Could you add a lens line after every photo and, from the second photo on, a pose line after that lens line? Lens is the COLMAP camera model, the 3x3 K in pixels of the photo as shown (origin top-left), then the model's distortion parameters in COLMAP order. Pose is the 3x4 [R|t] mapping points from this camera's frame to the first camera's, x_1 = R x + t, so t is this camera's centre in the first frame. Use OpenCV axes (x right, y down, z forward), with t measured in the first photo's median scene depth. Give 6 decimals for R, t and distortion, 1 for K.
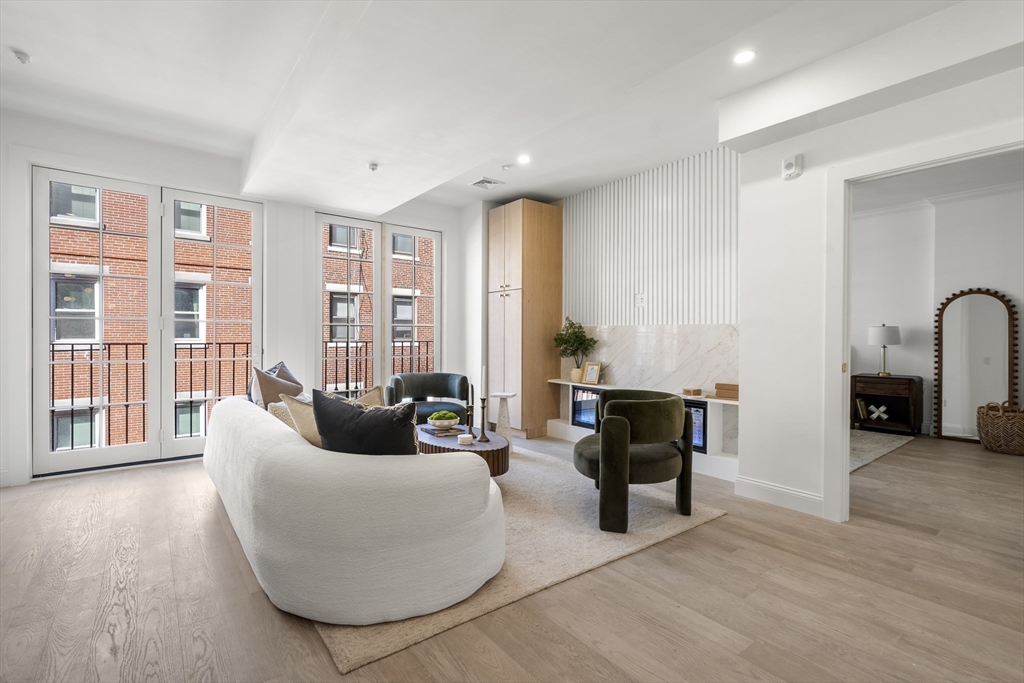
lens RADIAL K [[467.5, 0, 511.6], [0, 467.5, 334.4], [0, 0, 1]] dist [0.000449, 0.000389]
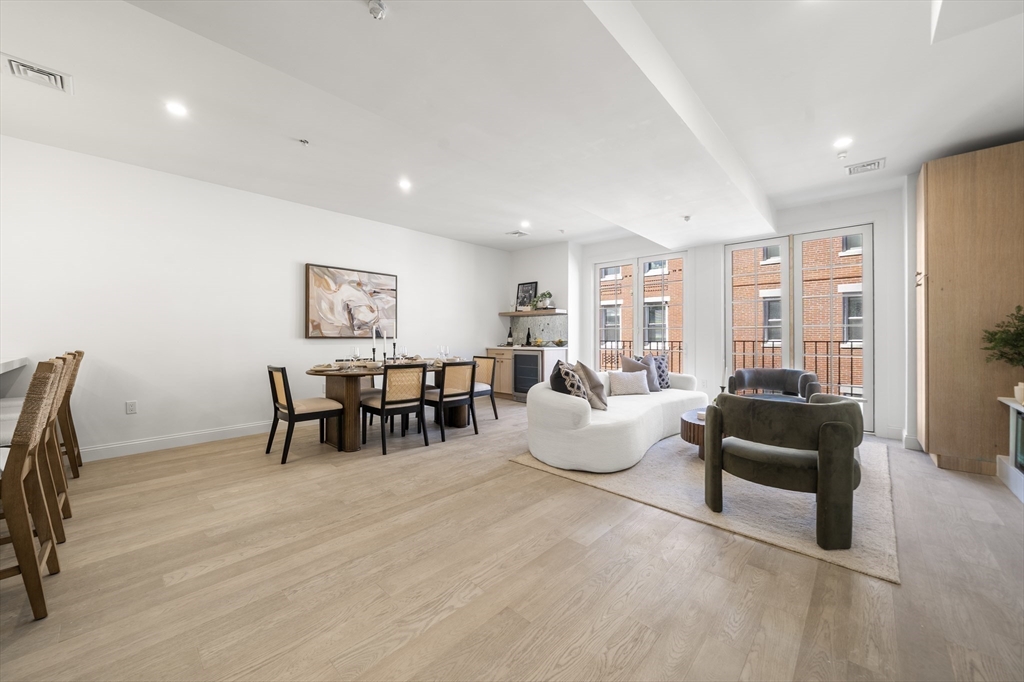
lens RADIAL K [[379.9, 0, 508.8], [0, 379.9, 338.9], [0, 0, 1]] dist [-0.001889, -0.000212]
pose [[0.158755, -0.000005, -0.987318, 1.052238], [0.012284, 0.999923, 0.001970, 0.001814], [0.987242, -0.012441, 0.158743, 0.369601]]
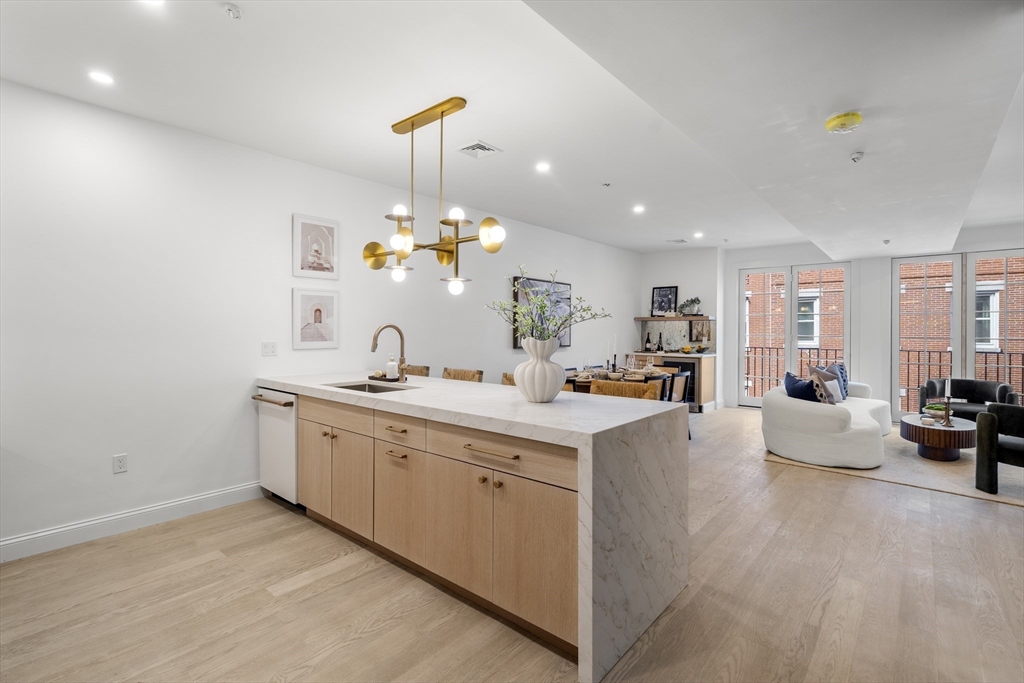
lens RADIAL K [[467.5, 0, 511.6], [0, 467.5, 334.4], [0, 0, 1]] dist [0.000449, 0.000389]
pose [[0.194964, 0.005398, -0.980796, 1.369024], [0.006383, 0.999957, 0.006772, -0.092385], [0.980790, -0.007580, 0.194921, -0.742713]]
